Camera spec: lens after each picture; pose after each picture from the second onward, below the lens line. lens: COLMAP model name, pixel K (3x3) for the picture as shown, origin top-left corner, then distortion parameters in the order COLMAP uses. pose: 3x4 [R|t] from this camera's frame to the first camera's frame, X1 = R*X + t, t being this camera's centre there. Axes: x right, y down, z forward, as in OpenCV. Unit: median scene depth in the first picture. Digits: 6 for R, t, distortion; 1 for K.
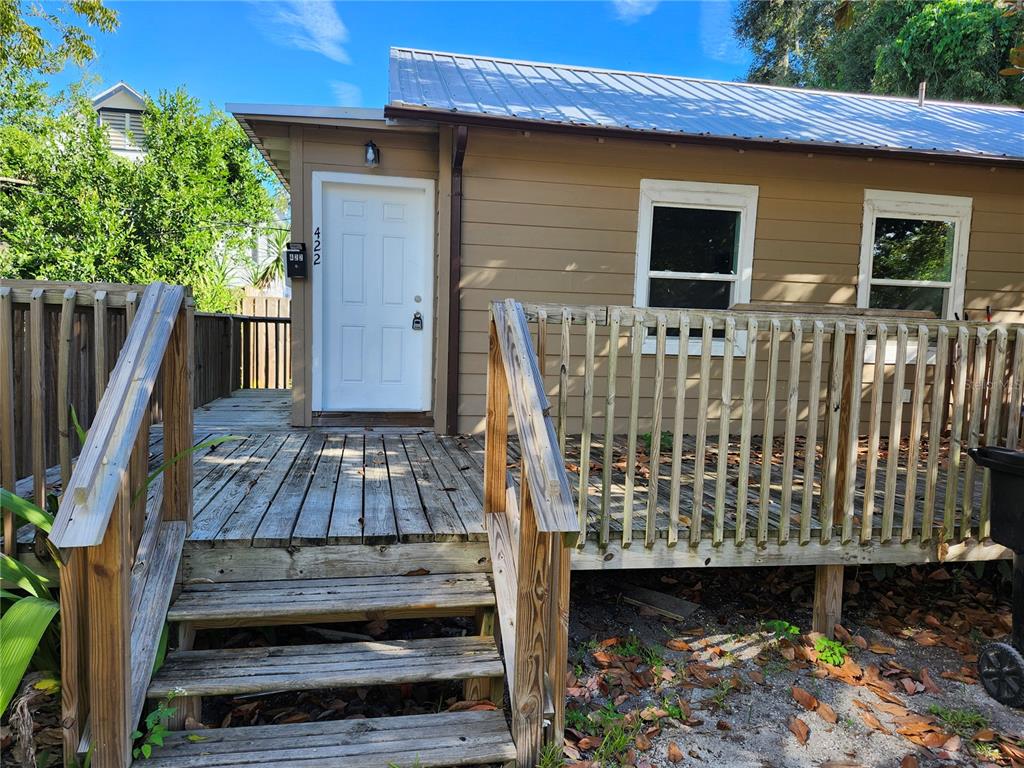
lens RADIAL K [[688.2, 0, 512.0], [0, 688.2, 384.0], [0, 0, 1]] dist [0.085305, -0.094526]
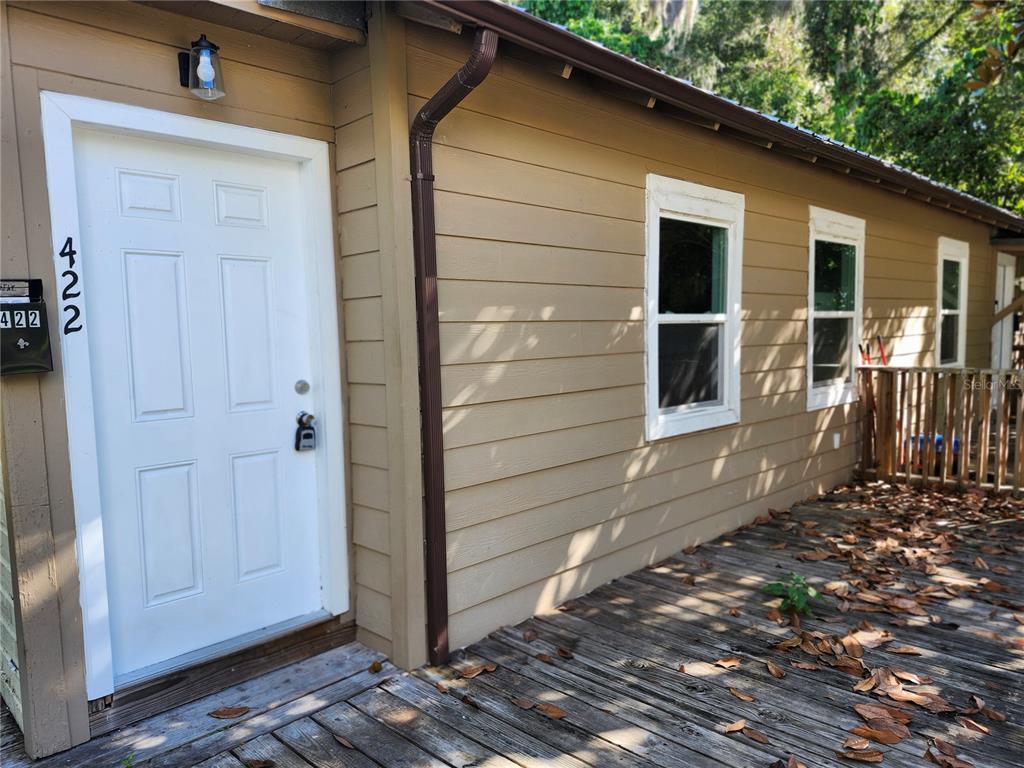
lens RADIAL K [[688.2, 0, 512.0], [0, 688.2, 384.0], [0, 0, 1]] dist [0.085305, -0.094526]
pose [[0.834234, -0.092701, 0.543563, -0.285152], [0.090355, 0.995424, 0.031090, -0.130390], [-0.543958, 0.023178, 0.838793, 0.524024]]
